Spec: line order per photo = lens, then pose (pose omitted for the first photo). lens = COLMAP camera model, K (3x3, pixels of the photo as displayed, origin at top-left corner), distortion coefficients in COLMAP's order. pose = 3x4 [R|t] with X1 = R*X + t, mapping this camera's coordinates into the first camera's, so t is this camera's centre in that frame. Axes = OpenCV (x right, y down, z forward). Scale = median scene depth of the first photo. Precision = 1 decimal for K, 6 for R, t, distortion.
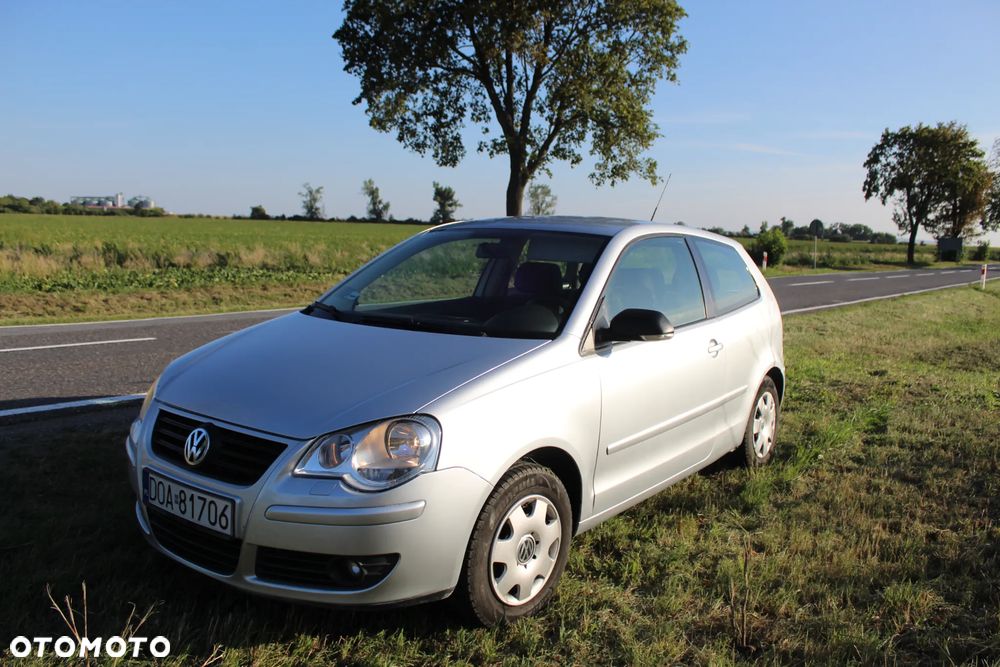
lens RADIAL K [[821.9, 0, 505.3], [0, 821.9, 336.4], [0, 0, 1]] dist [-0.168978, 0.150692]
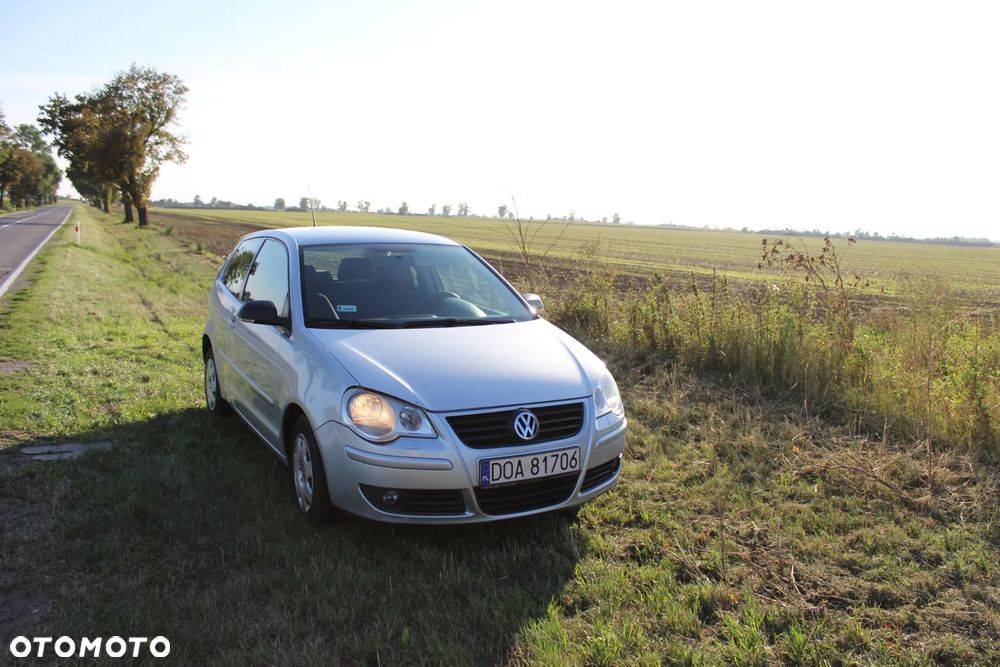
lens RADIAL K [[831.9, 0, 500.0], [0, 831.9, 333.5], [0, 0, 1]] dist [-0.155646, 0.170971]
pose [[0.401462, -0.144068, 0.904473, -0.154977], [0.090956, 0.988940, 0.117151, -0.017606], [-0.911348, 0.035236, 0.410126, 0.042397]]
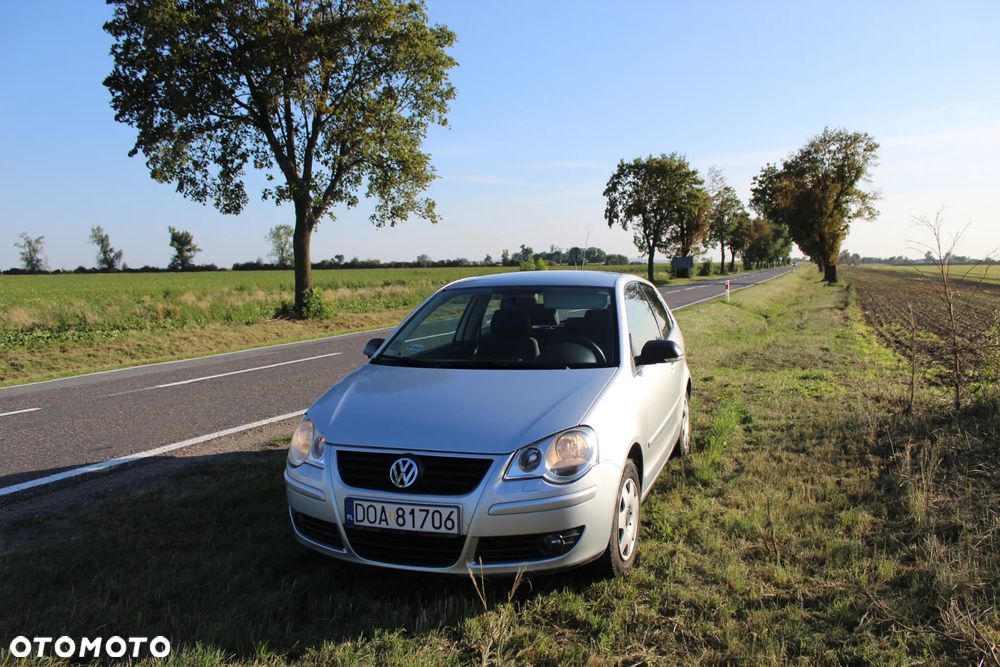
lens RADIAL K [[824.6, 0, 502.1], [0, 824.6, 335.2], [0, 0, 1]] dist [-0.168590, 0.157529]
pose [[0.952336, -0.072530, 0.296301, -0.056491], [0.085649, 0.995827, -0.031517, -0.002436], [-0.292779, 0.055393, 0.954574, -0.028214]]
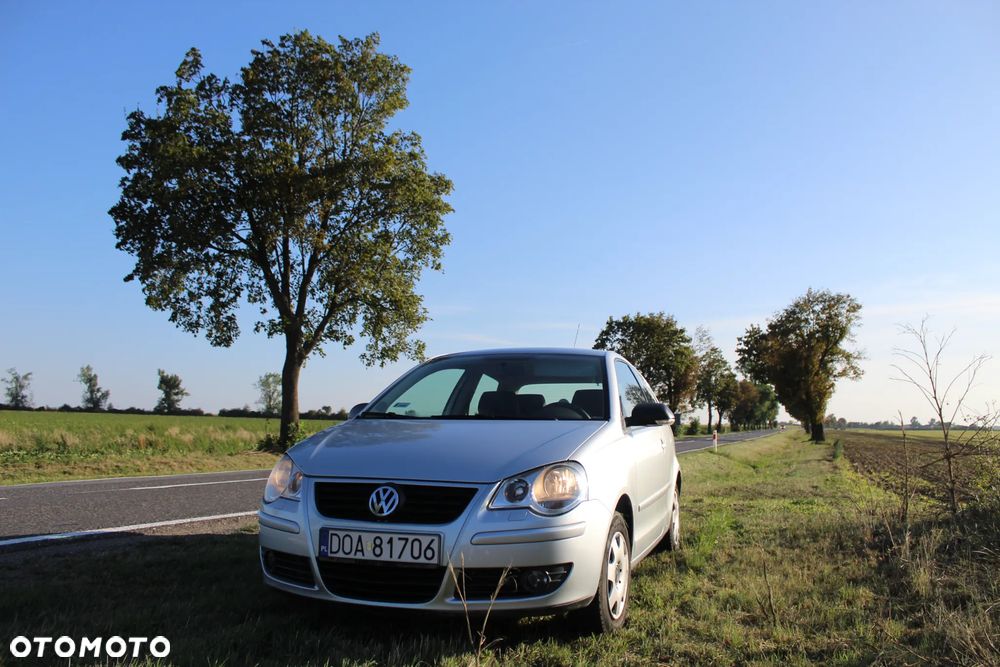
lens RADIAL K [[824.6, 0, 502.1], [0, 824.6, 335.2], [0, 0, 1]] dist [-0.168590, 0.157529]
pose [[0.948581, 0.017022, 0.316076, -0.056884], [0.055966, 0.973801, -0.220405, 0.016332], [-0.311547, 0.226762, 0.922777, -0.023965]]
